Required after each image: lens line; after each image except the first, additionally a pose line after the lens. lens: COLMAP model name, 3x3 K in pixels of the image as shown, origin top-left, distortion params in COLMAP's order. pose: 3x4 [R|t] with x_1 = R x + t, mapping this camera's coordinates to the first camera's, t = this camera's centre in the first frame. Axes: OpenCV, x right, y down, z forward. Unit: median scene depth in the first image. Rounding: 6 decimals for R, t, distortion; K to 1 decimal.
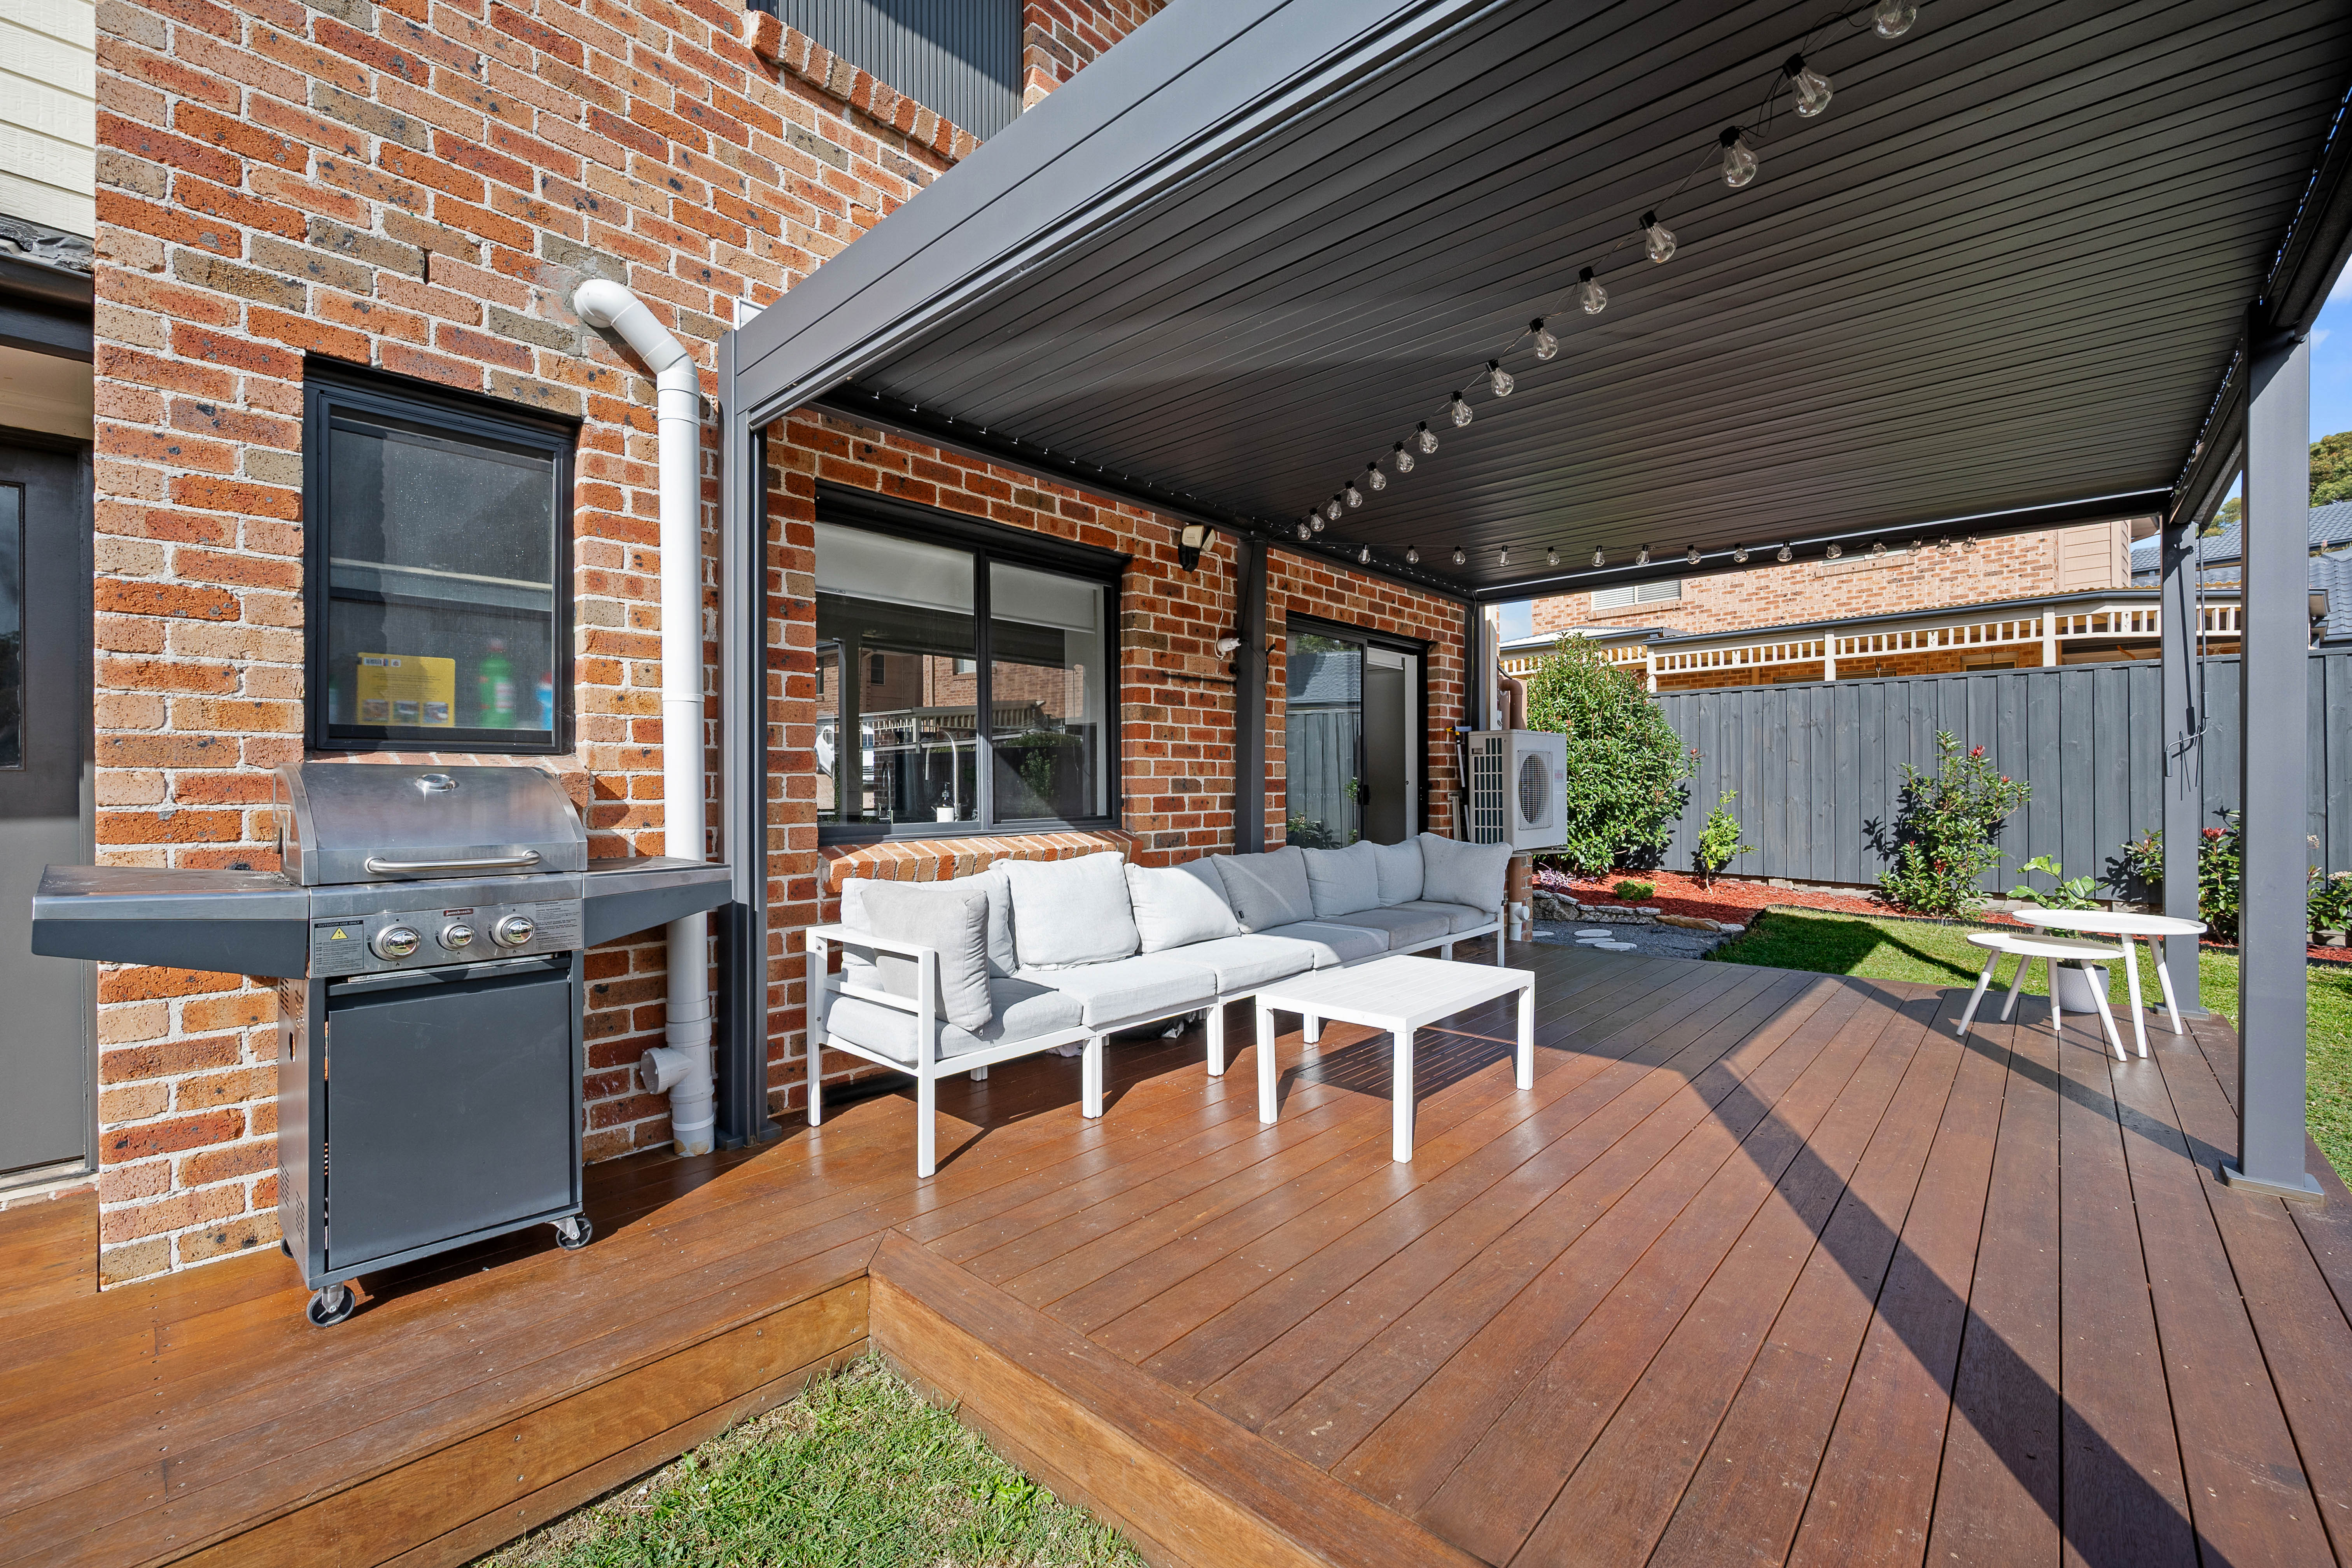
lens RADIAL K [[969.9, 0, 1176.0], [0, 969.9, 784.0], [0, 0, 1]] dist [-0.006686, -0.000156]
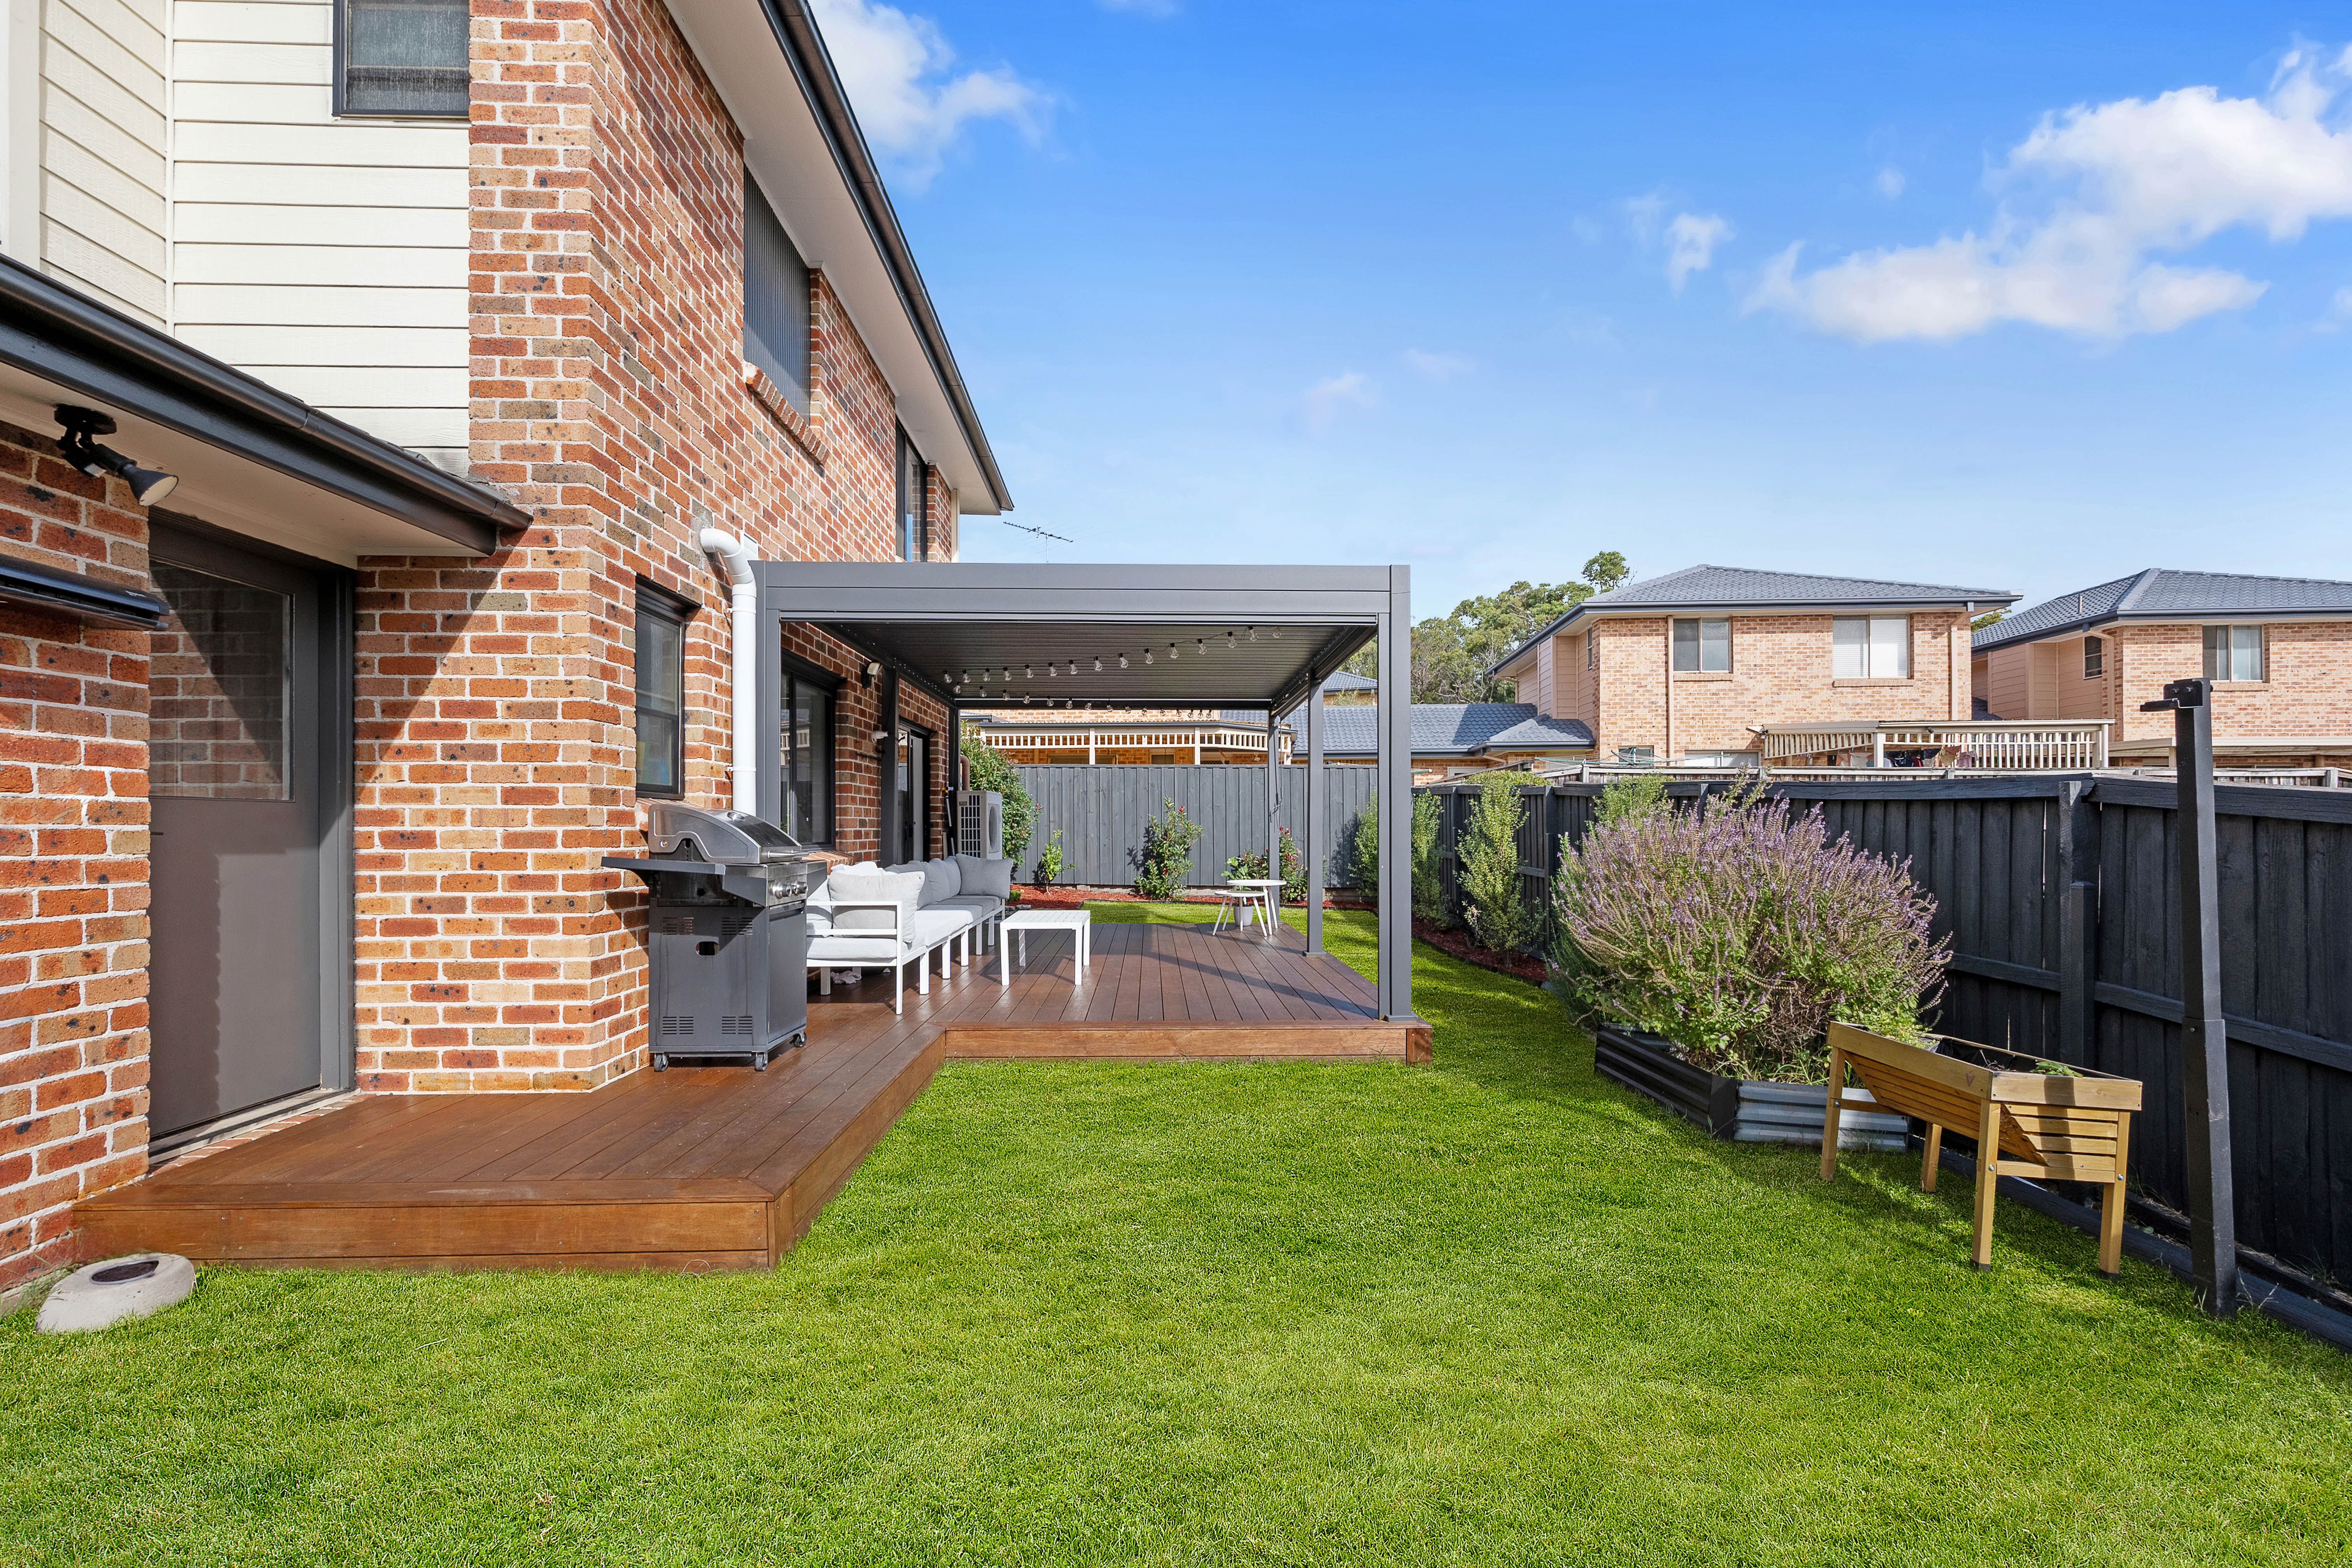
lens RADIAL K [[944.8, 0, 1173.1], [0, 944.8, 819.7], [0, 0, 1]] dist [0.001394, 0.000129]
pose [[0.721543, 0.008208, 0.692321, -0.489780], [-0.000706, 0.999938, -0.011119, 0.009150], [-0.692370, 0.007534, 0.721504, -0.332714]]
